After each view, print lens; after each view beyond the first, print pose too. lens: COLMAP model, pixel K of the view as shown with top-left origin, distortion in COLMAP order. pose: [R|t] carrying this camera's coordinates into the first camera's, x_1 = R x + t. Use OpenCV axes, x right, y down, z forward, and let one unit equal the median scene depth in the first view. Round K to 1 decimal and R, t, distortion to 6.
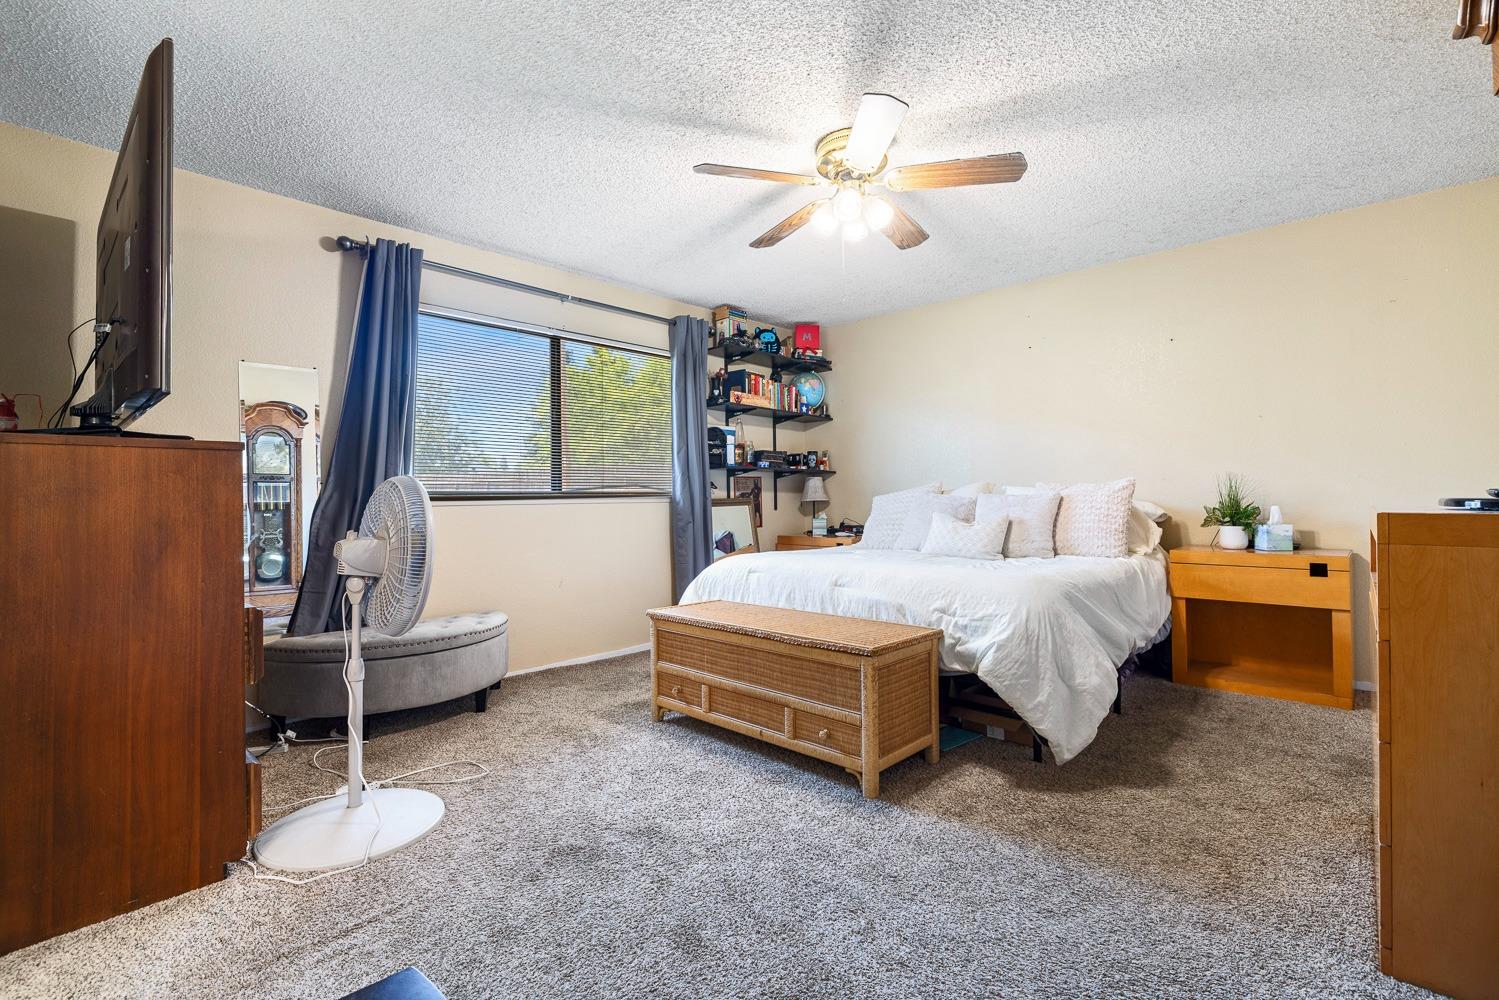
lens RADIAL K [[669.6, 0, 754.0], [0, 669.6, 493.2], [0, 0, 1]] dist [0.000301, 0.000169]
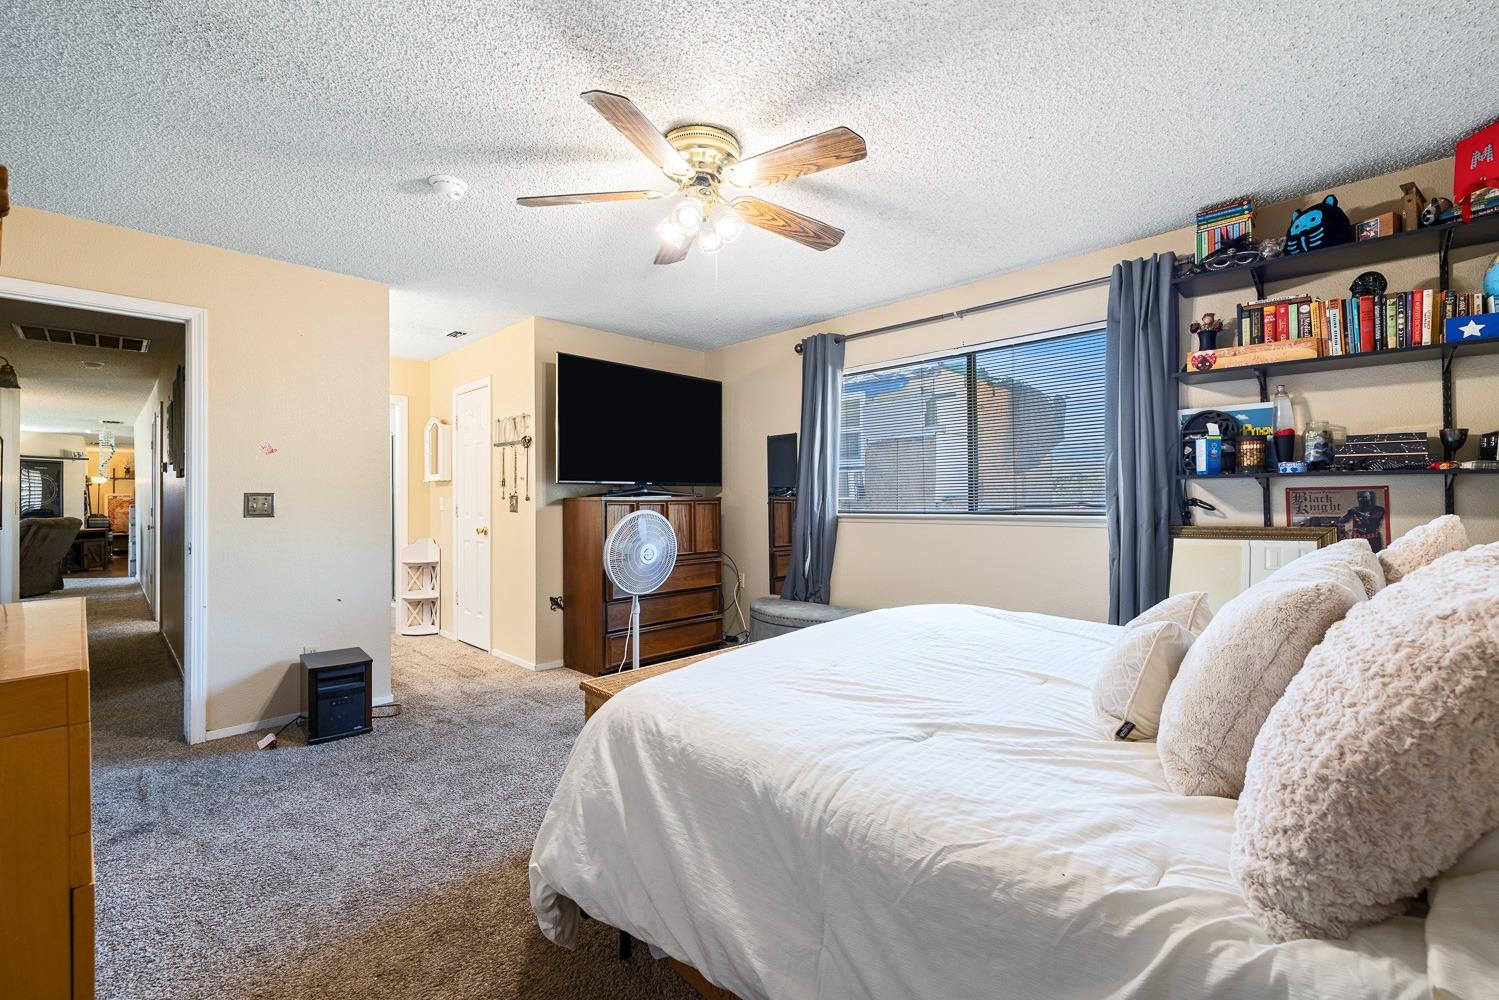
lens RADIAL K [[636.9, 0, 749.7], [0, 636.9, 487.3], [0, 0, 1]] dist [0.000084, -0.000237]
pose [[-0.024405, -0.002687, -0.999699, 0.546514], [0.018374, 0.999826, -0.003136, -0.034027], [0.999533, -0.018445, -0.024352, 0.592801]]
